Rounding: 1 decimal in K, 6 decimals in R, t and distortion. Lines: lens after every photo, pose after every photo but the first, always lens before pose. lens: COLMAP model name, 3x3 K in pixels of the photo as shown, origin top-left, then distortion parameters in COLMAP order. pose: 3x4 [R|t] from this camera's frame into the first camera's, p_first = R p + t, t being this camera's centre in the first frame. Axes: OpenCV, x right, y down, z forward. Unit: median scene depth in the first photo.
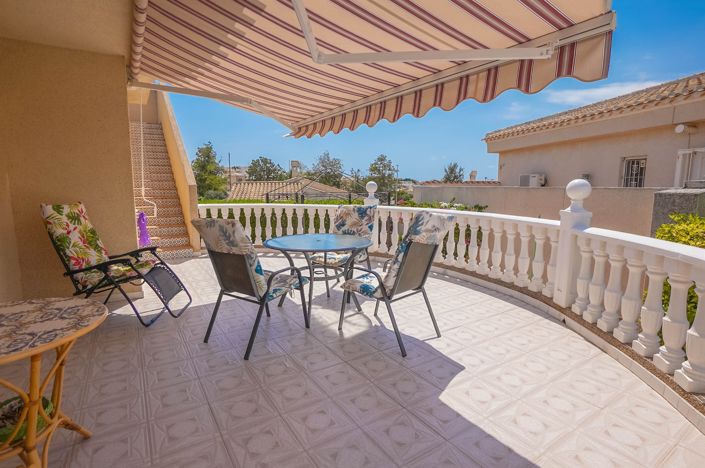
lens RADIAL K [[341.1, 0, 352.5], [0, 341.1, 234.0], [0, 0, 1]] dist [-0.054644, 0.000015]
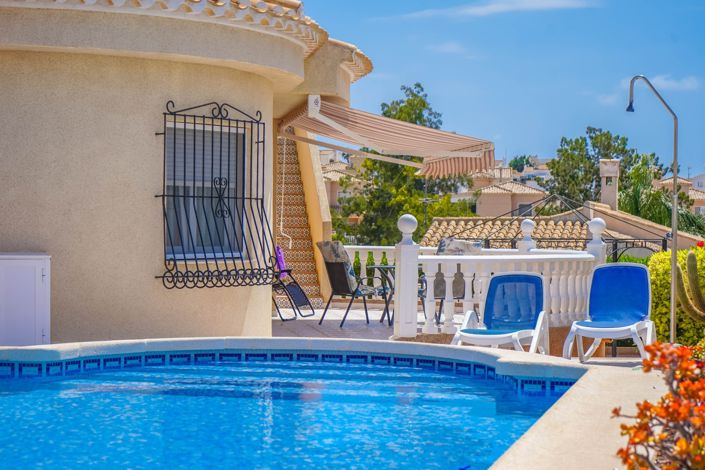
lens RADIAL K [[1519.8, 0, 352.5], [0, 1519.8, 235.0], [0, 0, 1]] dist [-0.070719, -0.152569]
pose [[0.899976, 0.007040, -0.435883, 1.795756], [-0.067993, 0.989900, -0.124397, 0.514276], [0.430604, 0.141591, 0.891365, -3.416523]]
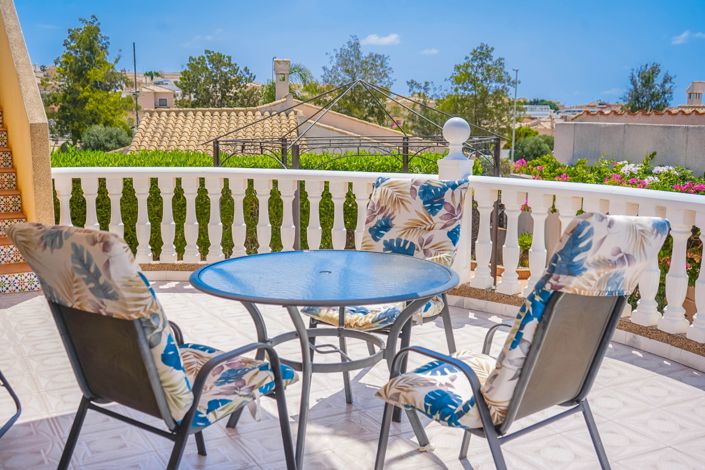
lens RADIAL K [[762.9, 0, 364.0], [0, 762.9, 237.5], [0, 0, 1]] dist [0.003017, -0.009101]
pose [[0.997982, 0.011857, -0.062377, 0.003033], [-0.010727, 0.999773, 0.018408, -0.032504], [0.062581, -0.017701, 0.997883, 0.072552]]
